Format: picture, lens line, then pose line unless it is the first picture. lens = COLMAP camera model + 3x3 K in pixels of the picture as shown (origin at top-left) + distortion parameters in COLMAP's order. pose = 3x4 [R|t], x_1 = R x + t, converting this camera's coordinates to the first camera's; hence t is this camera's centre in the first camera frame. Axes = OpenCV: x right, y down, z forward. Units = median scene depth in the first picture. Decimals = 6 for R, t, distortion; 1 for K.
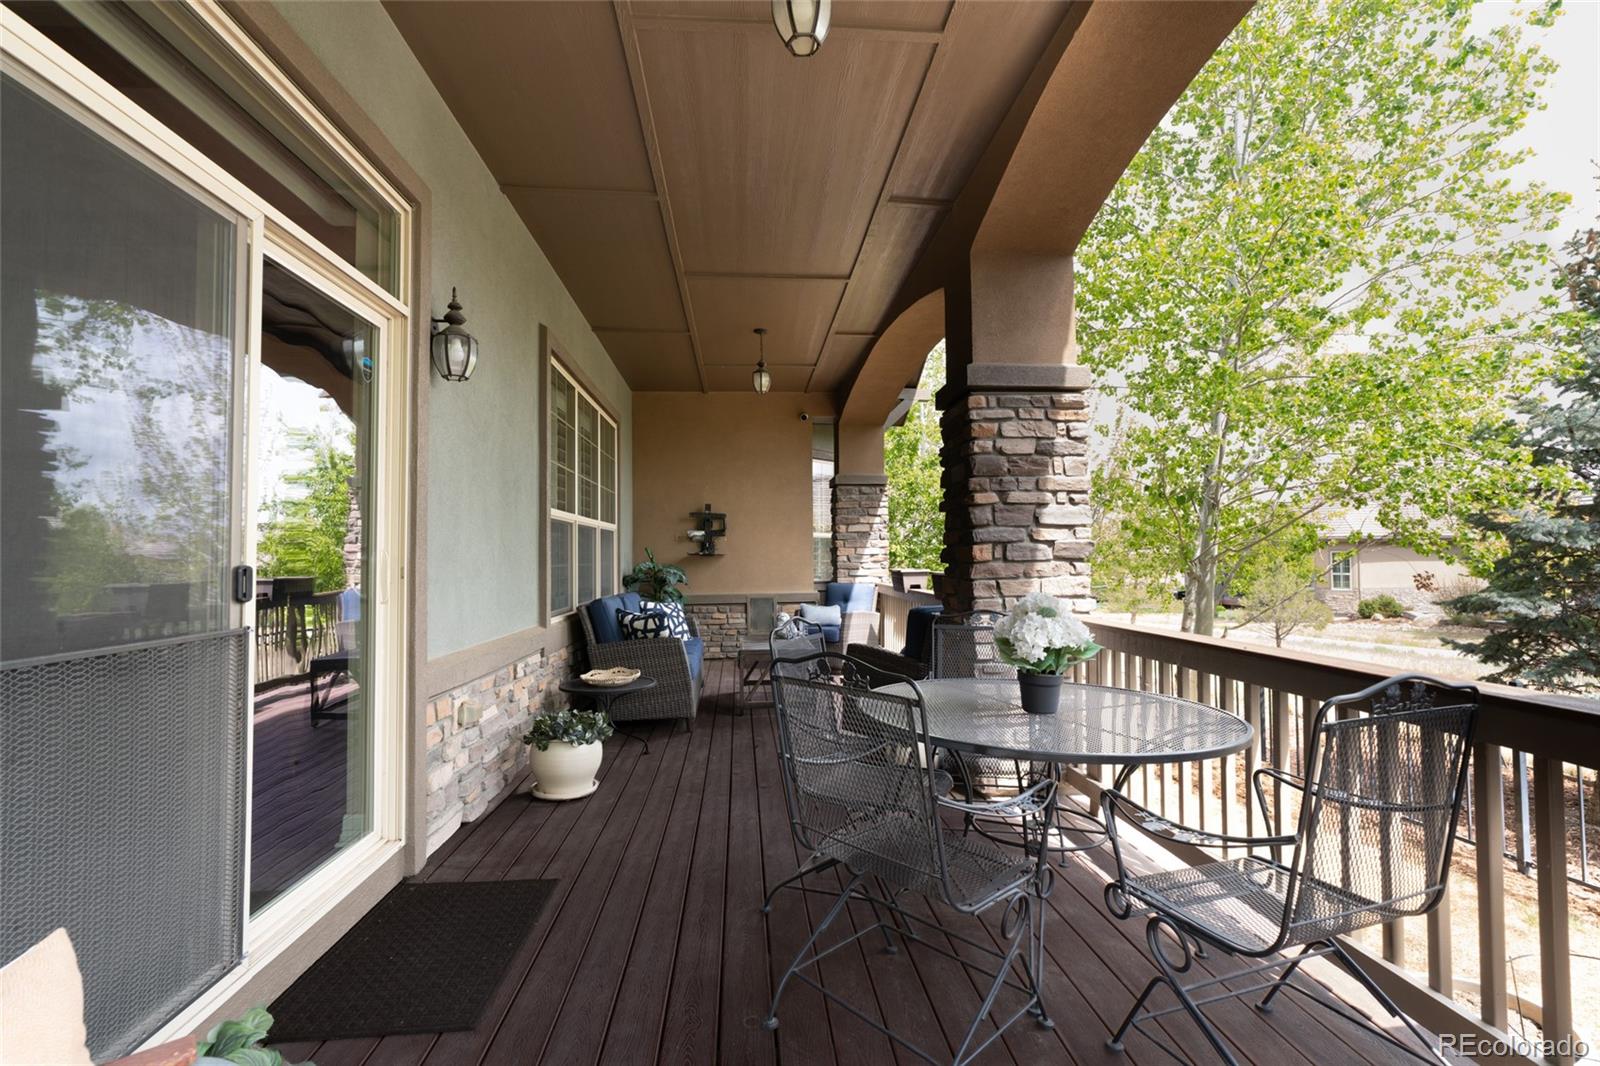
lens RADIAL K [[733.4, 0, 796.2], [0, 733.4, 526.3], [0, 0, 1]] dist [-0.001218, 0.000266]
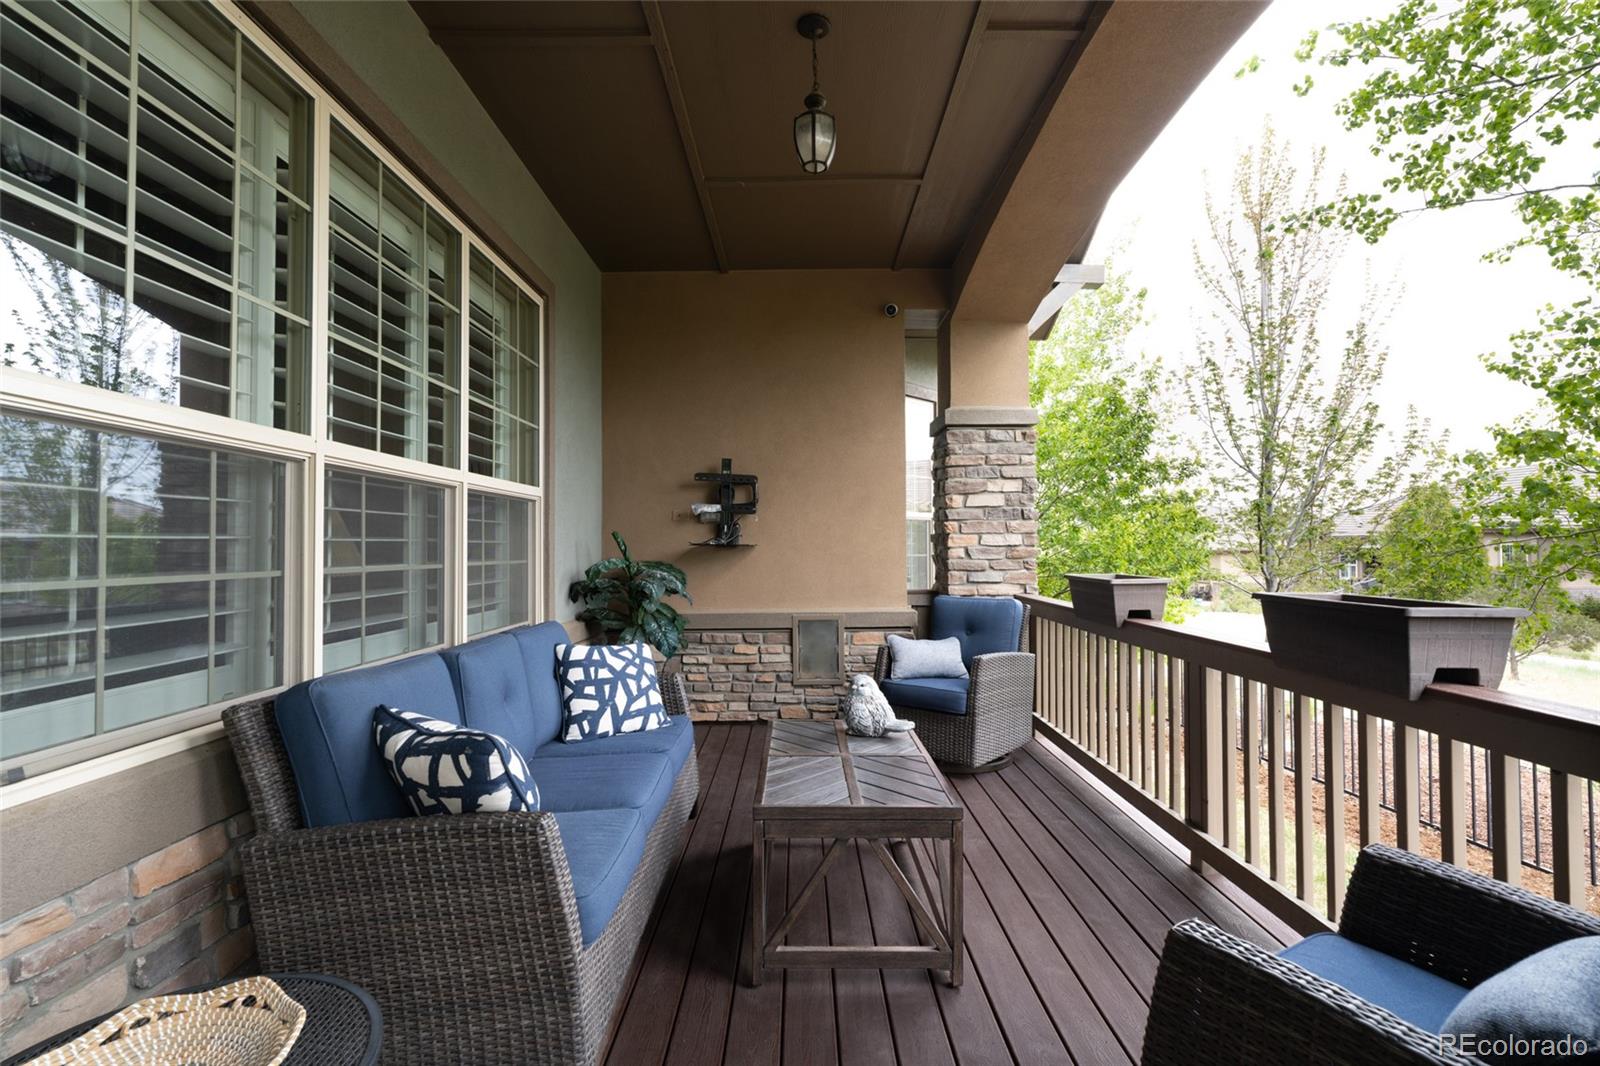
lens RADIAL K [[733.4, 0, 796.2], [0, 733.4, 526.3], [0, 0, 1]] dist [-0.001218, 0.000266]
pose [[0.996615, 0.001423, -0.082192, -0.027328], [-0.000287, 0.999904, 0.013839, 0.025637], [0.082204, -0.013769, 0.996520, 0.695821]]
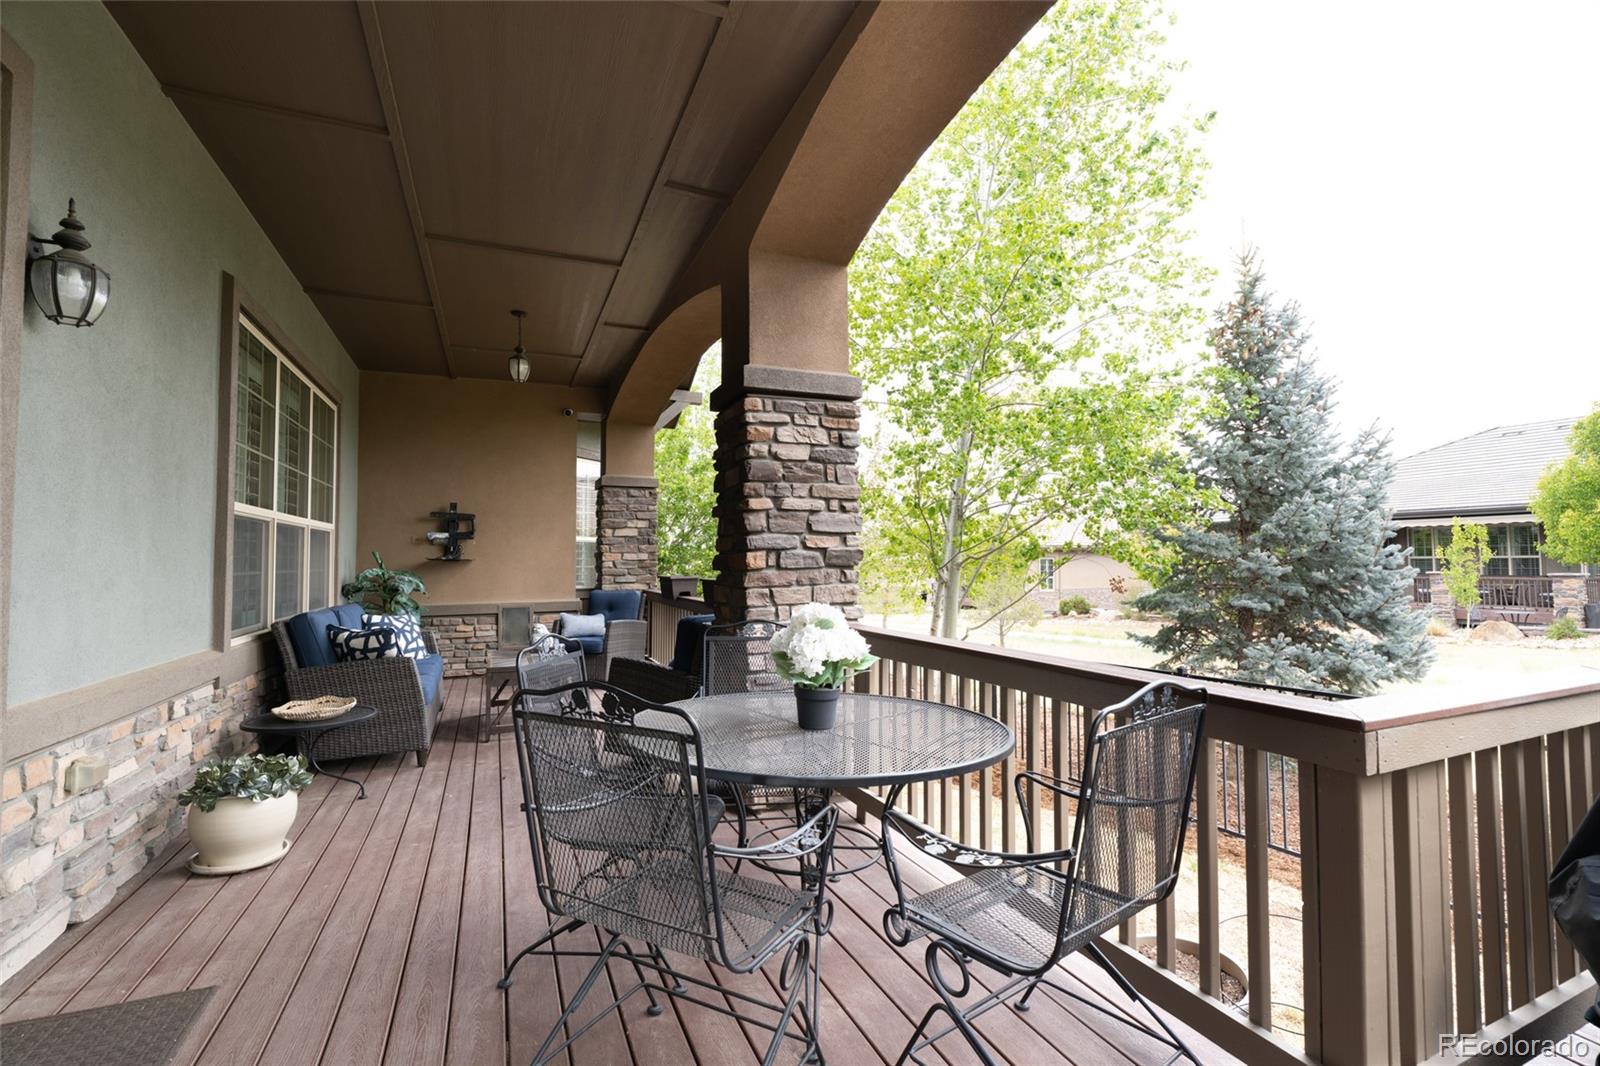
lens RADIAL K [[733.4, 0, 796.2], [0, 733.4, 526.3], [0, 0, 1]] dist [-0.001218, 0.000266]
pose [[0.951299, 0.017294, 0.307784, 0.003602], [-0.015265, 0.999843, -0.008999, -0.000335], [-0.307891, 0.003862, 0.951414, 0.042715]]
